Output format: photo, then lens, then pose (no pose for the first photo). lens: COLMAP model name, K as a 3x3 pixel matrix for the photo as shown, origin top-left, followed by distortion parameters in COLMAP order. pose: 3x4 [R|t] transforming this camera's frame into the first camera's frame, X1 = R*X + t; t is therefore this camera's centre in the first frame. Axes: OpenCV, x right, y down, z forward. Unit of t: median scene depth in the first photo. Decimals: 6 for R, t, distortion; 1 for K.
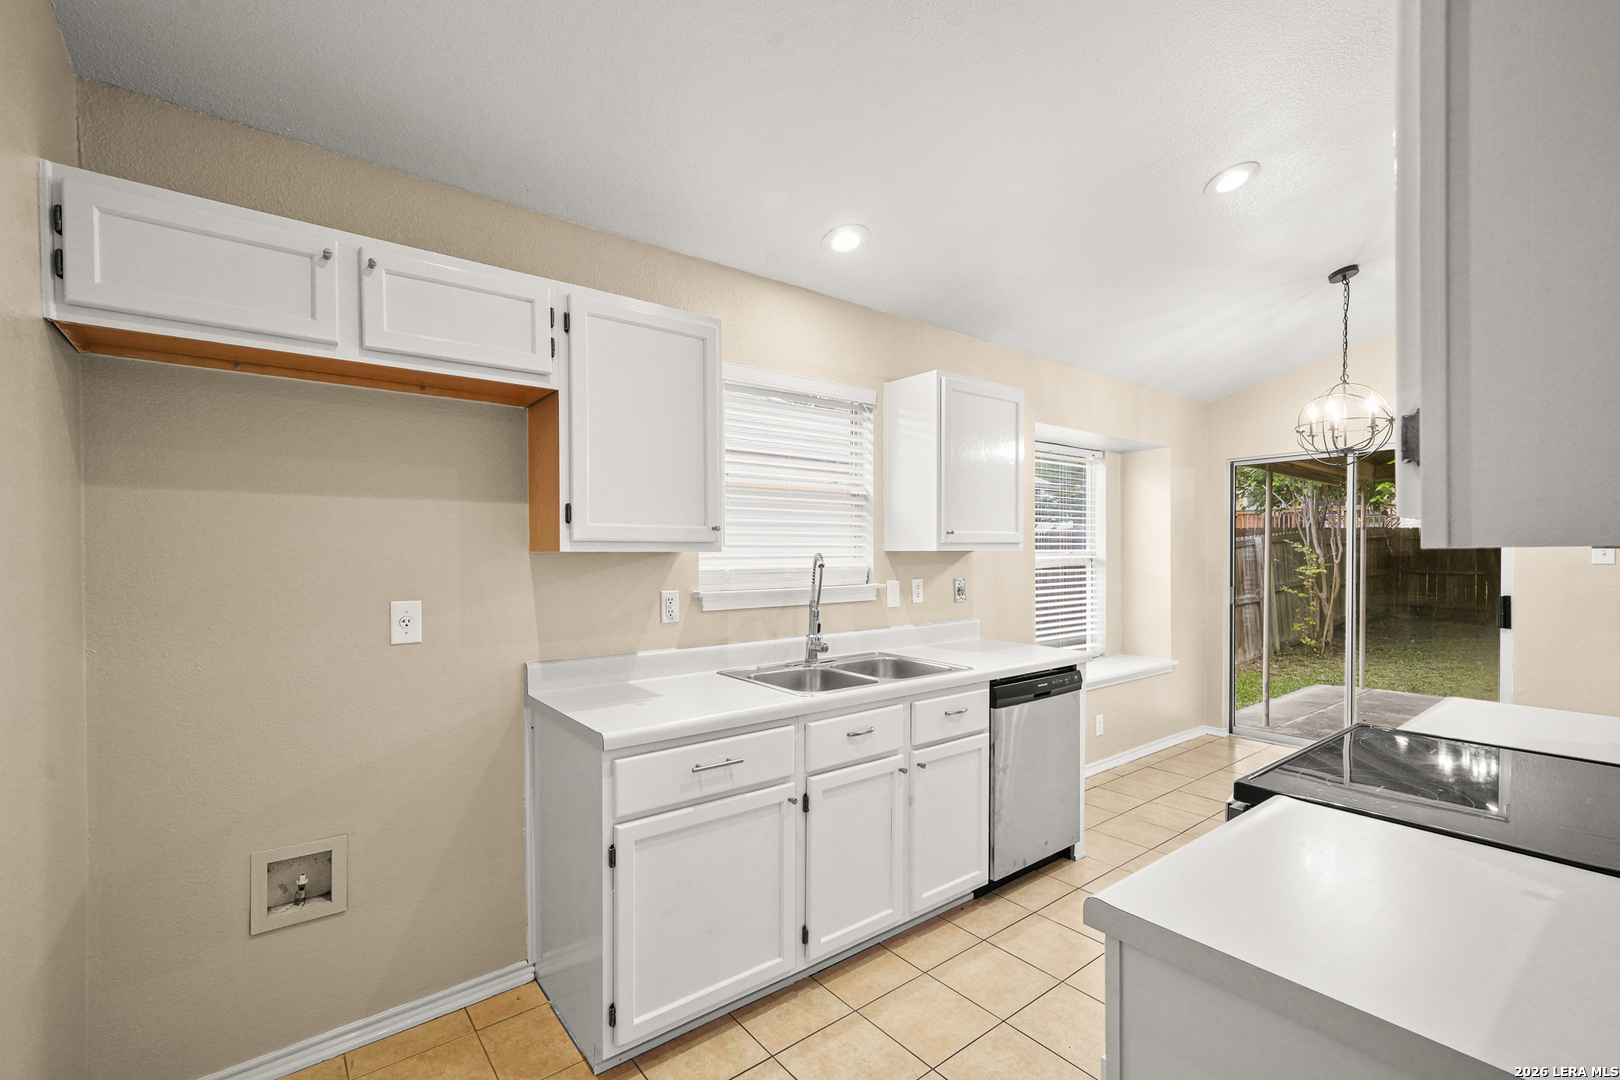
lens RADIAL K [[701.5, 0, 801.8], [0, 701.5, 565.3], [0, 0, 1]] dist [-0.001030, 0.000768]
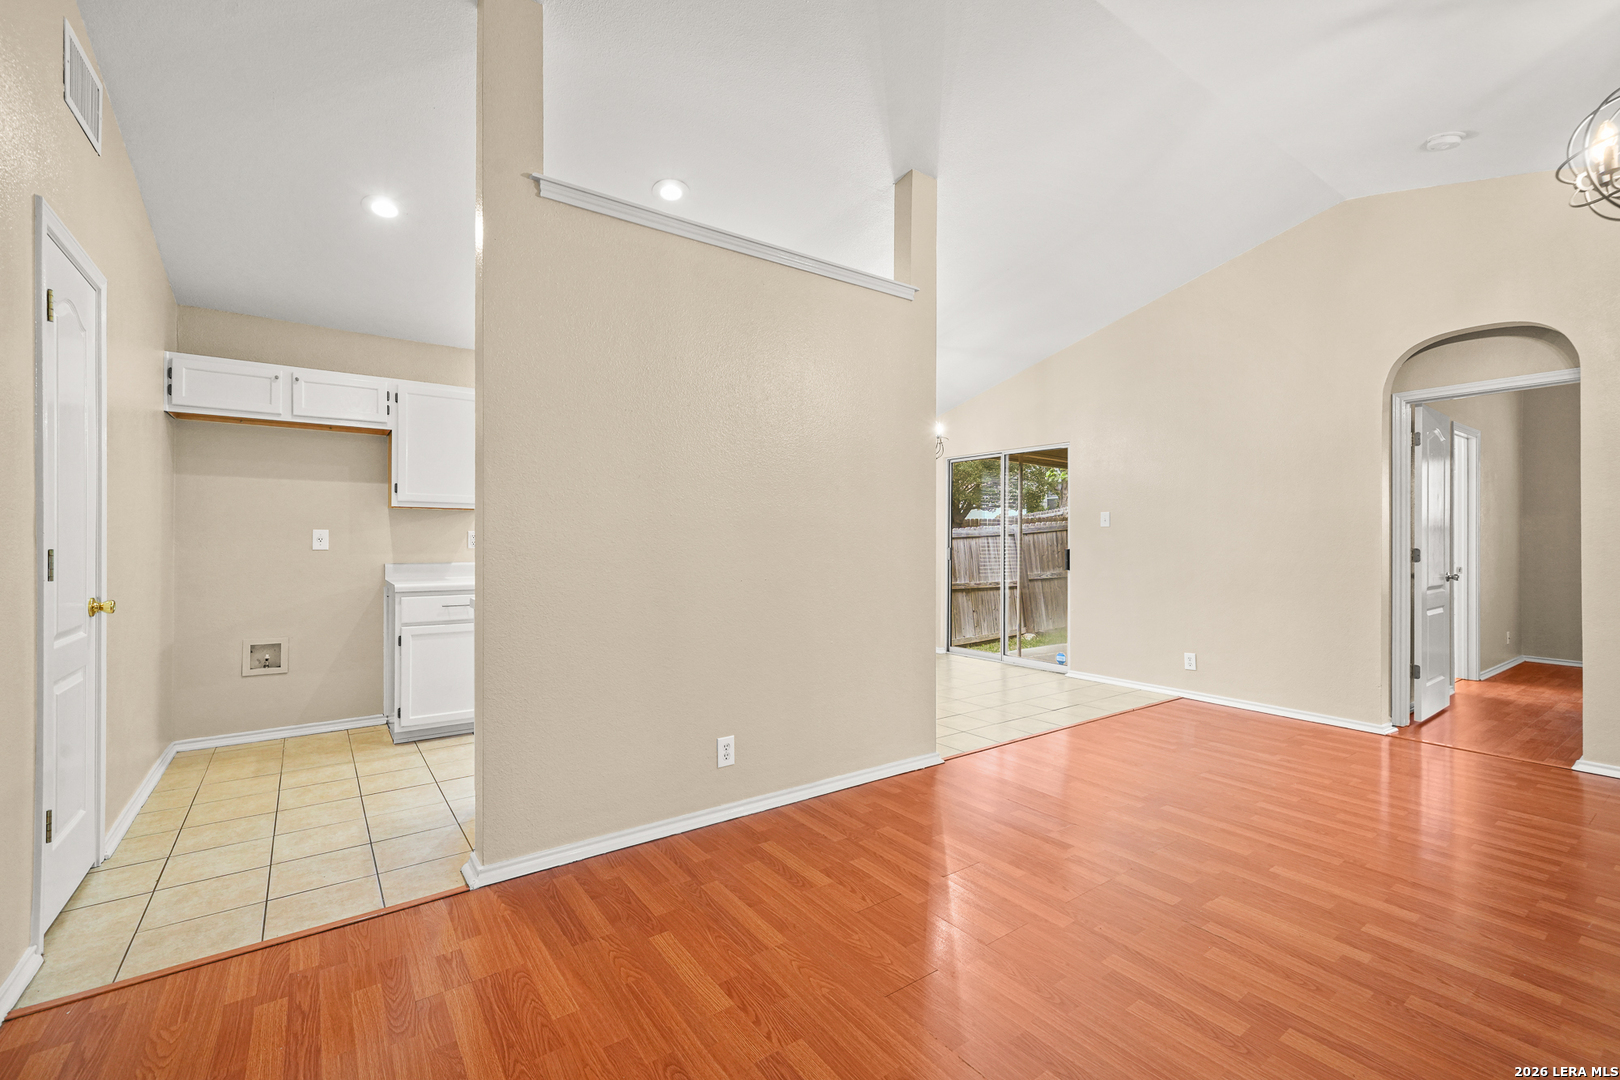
lens RADIAL K [[701.5, 0, 815.7], [0, 701.5, 541.7], [0, 0, 1]] dist [-0.001030, 0.000768]
pose [[0.999309, 0.005350, -0.036787, 0.997117], [-0.006007, 0.999824, -0.017771, 0.116162], [0.036686, 0.017980, 0.999165, -1.043994]]
